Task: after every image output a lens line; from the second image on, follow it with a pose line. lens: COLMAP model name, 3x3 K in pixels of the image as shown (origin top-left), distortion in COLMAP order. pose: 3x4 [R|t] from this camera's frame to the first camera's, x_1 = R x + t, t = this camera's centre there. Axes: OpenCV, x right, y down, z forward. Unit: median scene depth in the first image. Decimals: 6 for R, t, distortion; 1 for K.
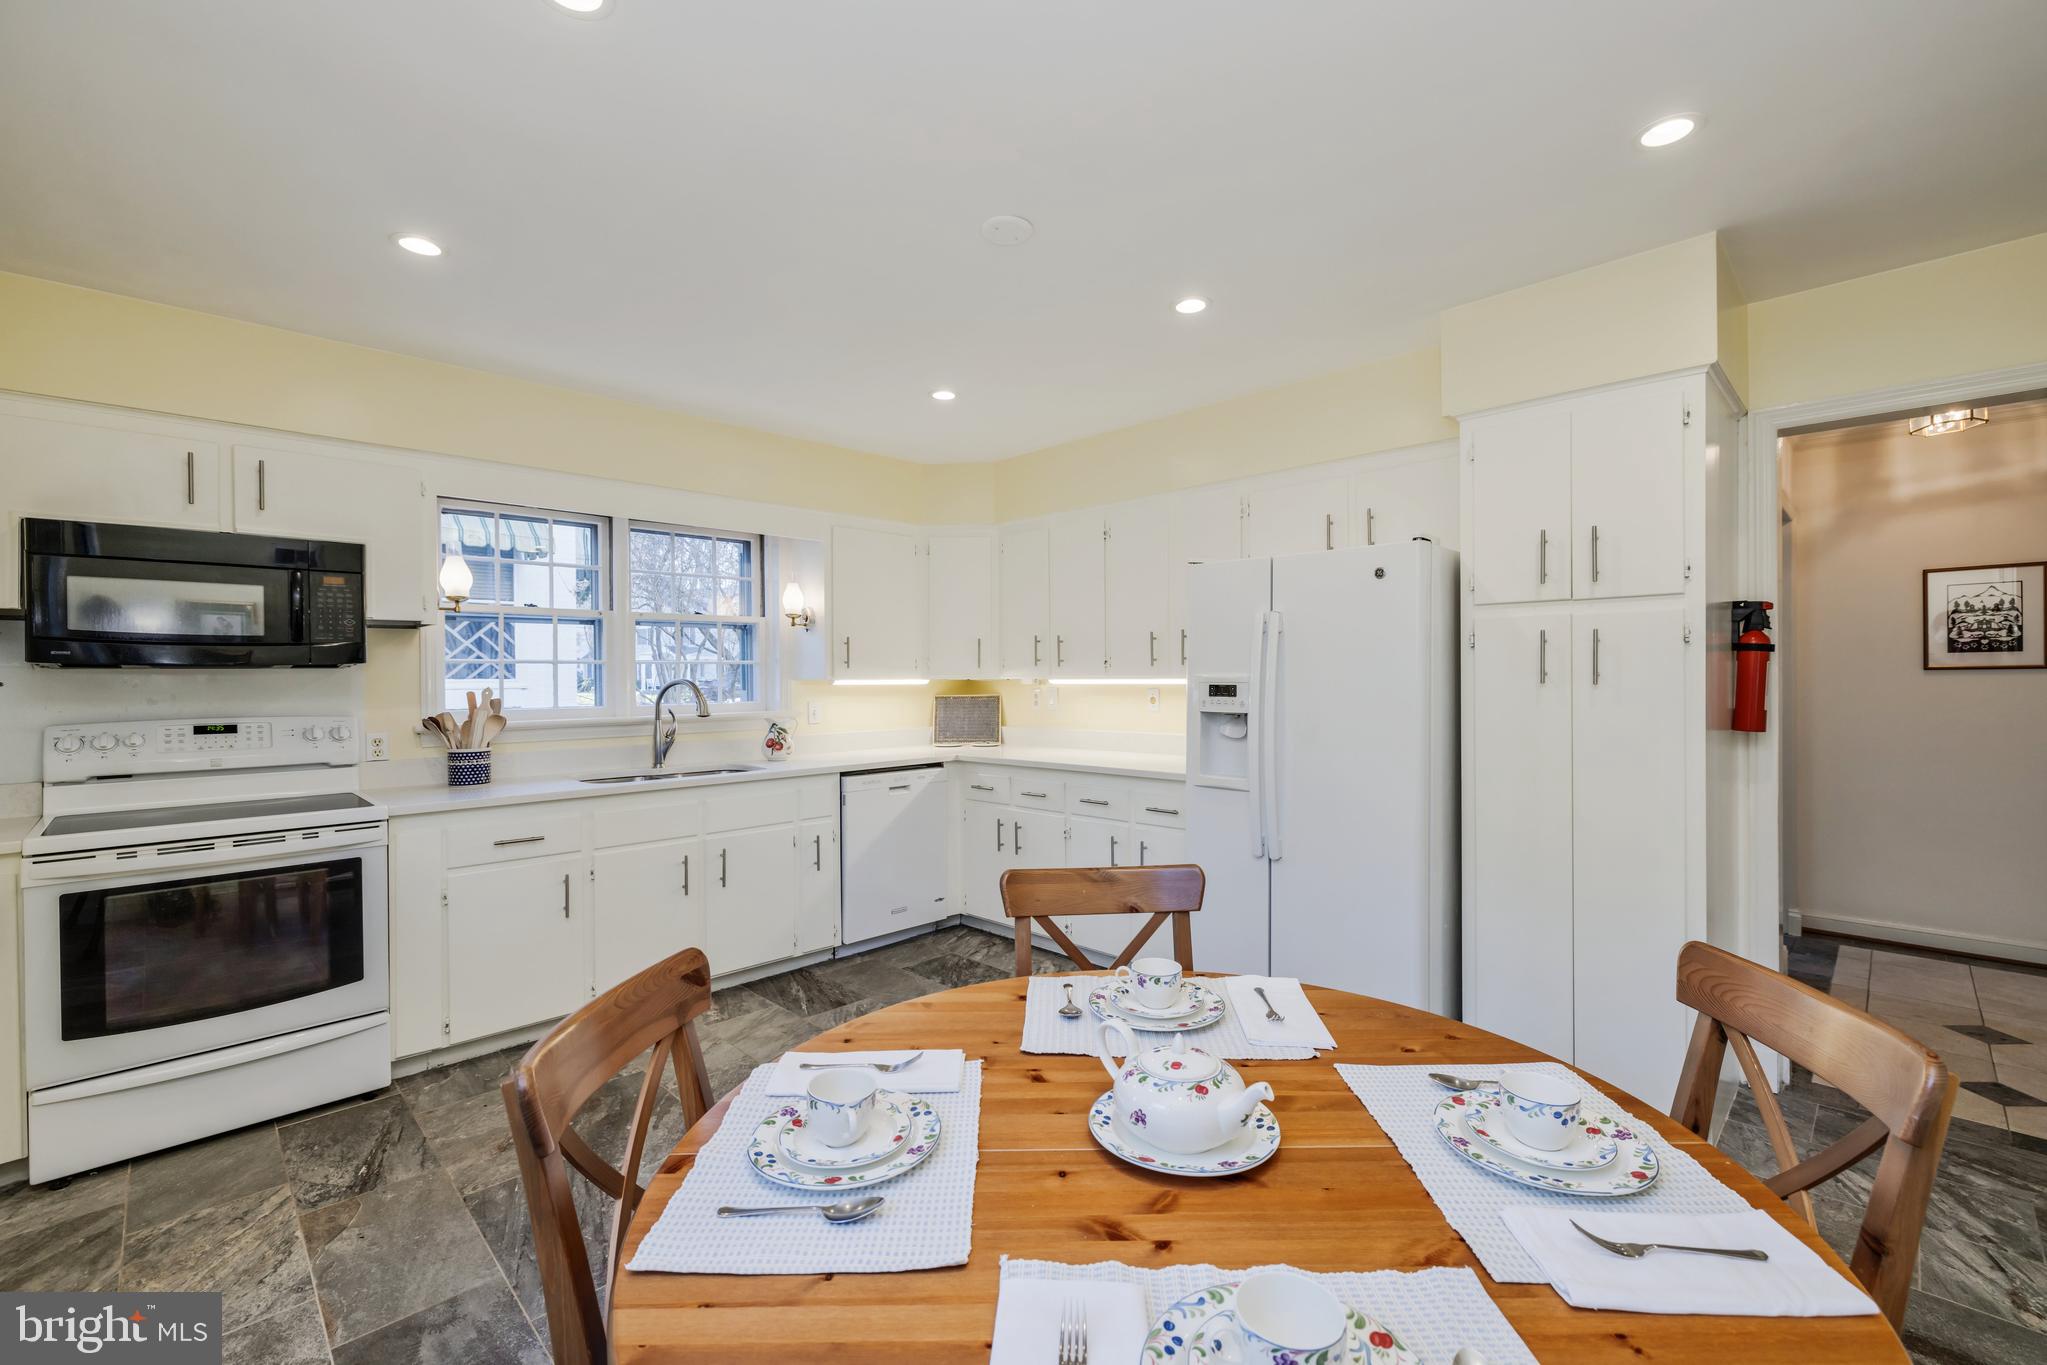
lens RADIAL K [[871.6, 0, 1028.4], [0, 871.6, 680.7], [0, 0, 1]] dist [0.000837, -0.000162]
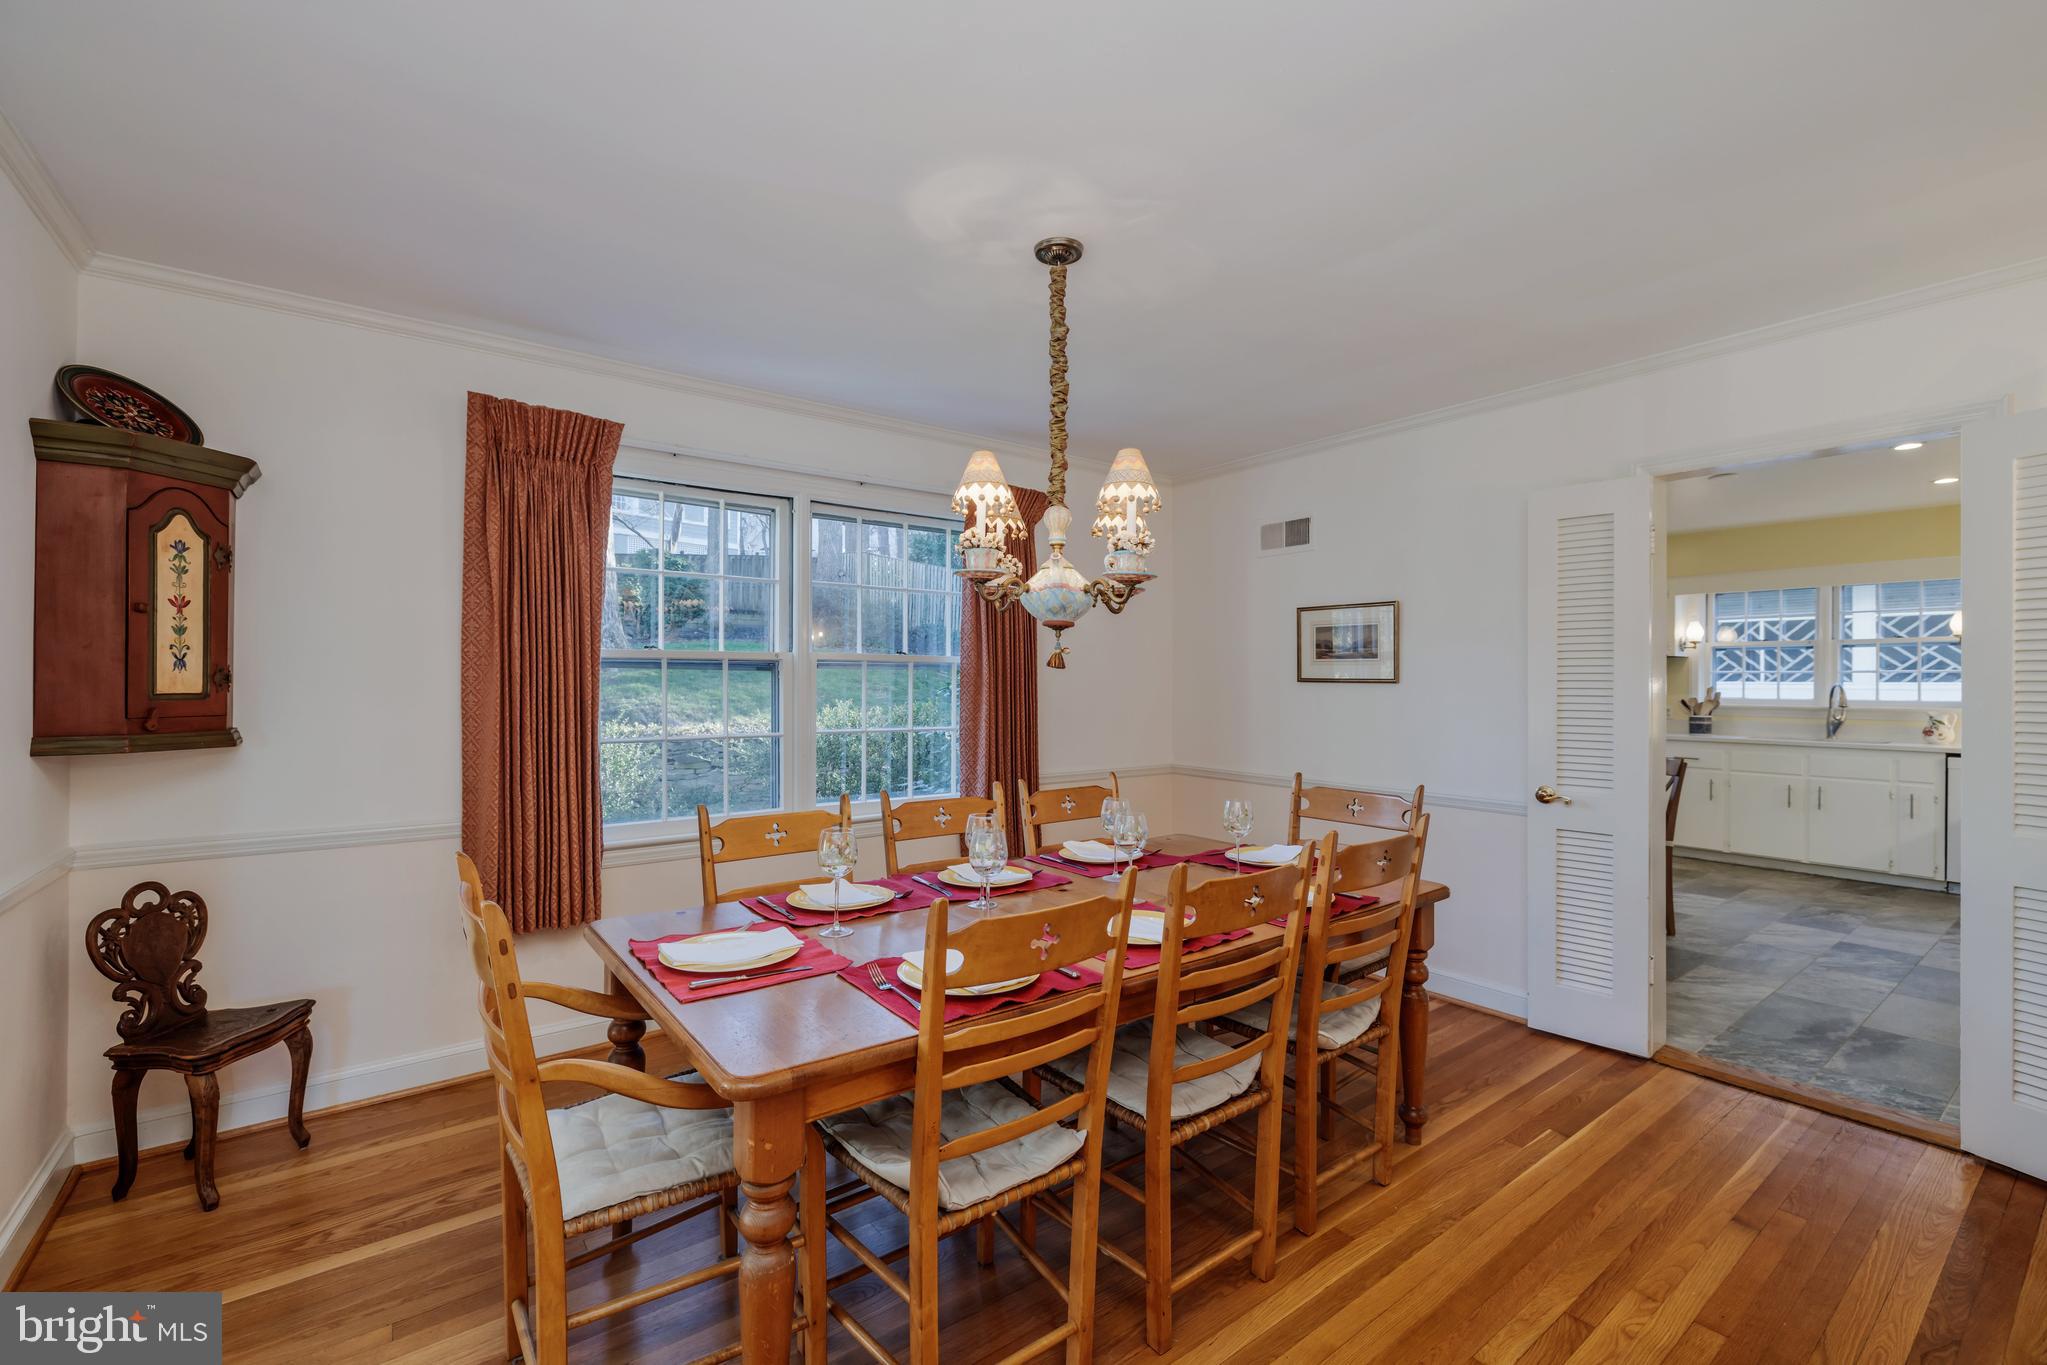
lens RADIAL K [[871.6, 0, 1028.4], [0, 871.6, 680.7], [0, 0, 1]] dist [0.000837, -0.000162]
pose [[-0.130735, 0.007413, -0.991390, 1.542597], [-0.009013, 0.999922, 0.008666, -0.007221], [0.991376, 0.010068, -0.130658, -0.277574]]
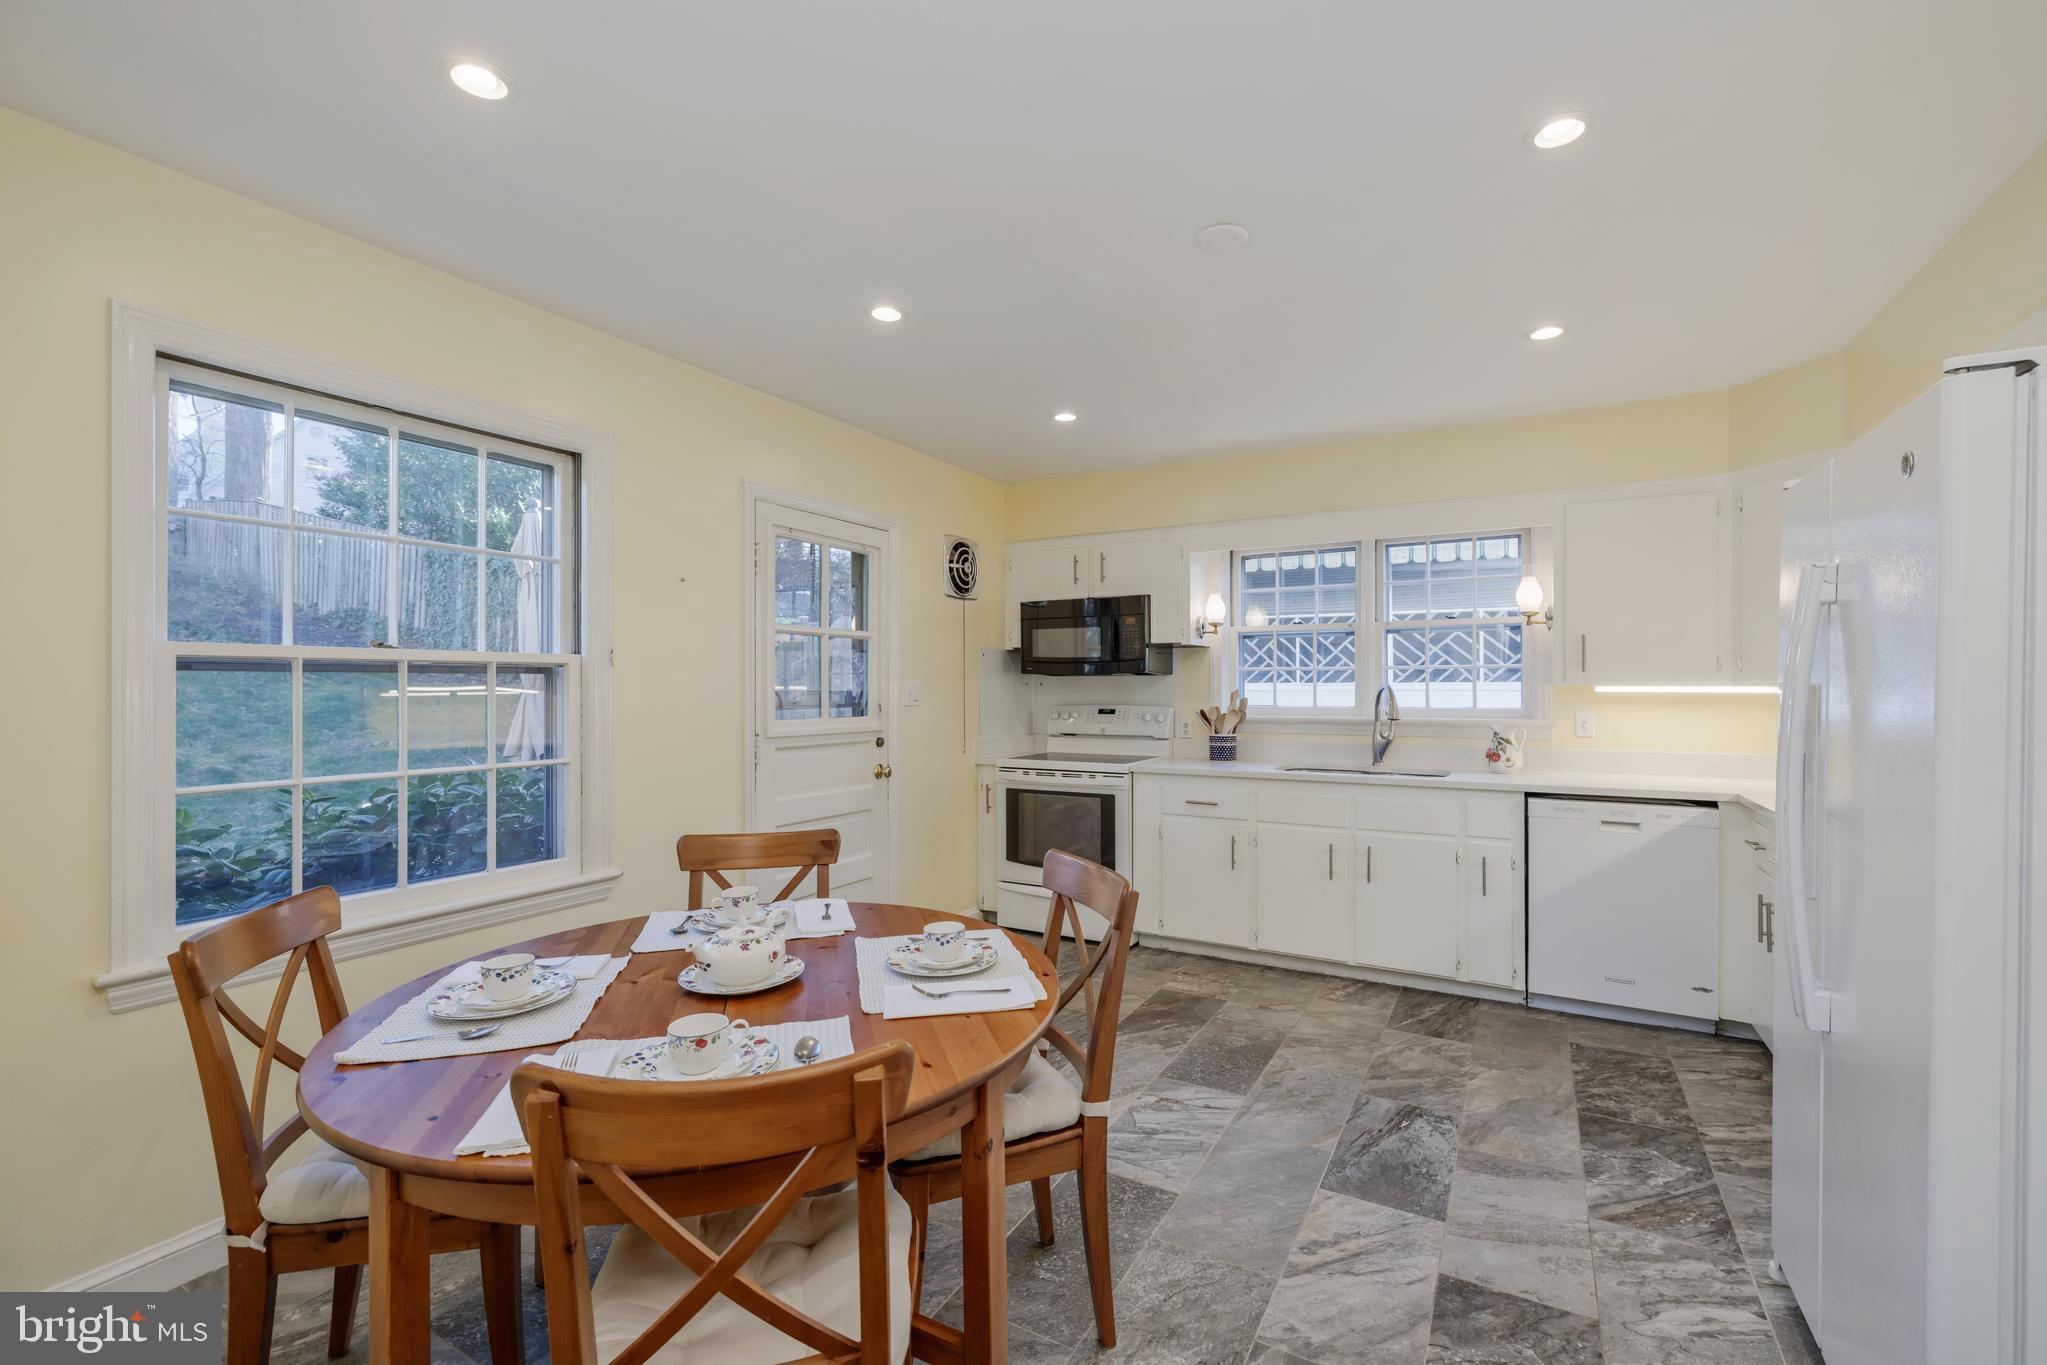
lens RADIAL K [[871.6, 0, 1028.4], [0, 871.6, 680.7], [0, 0, 1]] dist [0.000837, -0.000162]
pose [[0.263966, 0.003351, -0.964526, 0.578957], [-0.004498, 0.999987, 0.002243, -0.006736], [0.964521, 0.003746, 0.263978, 0.343232]]
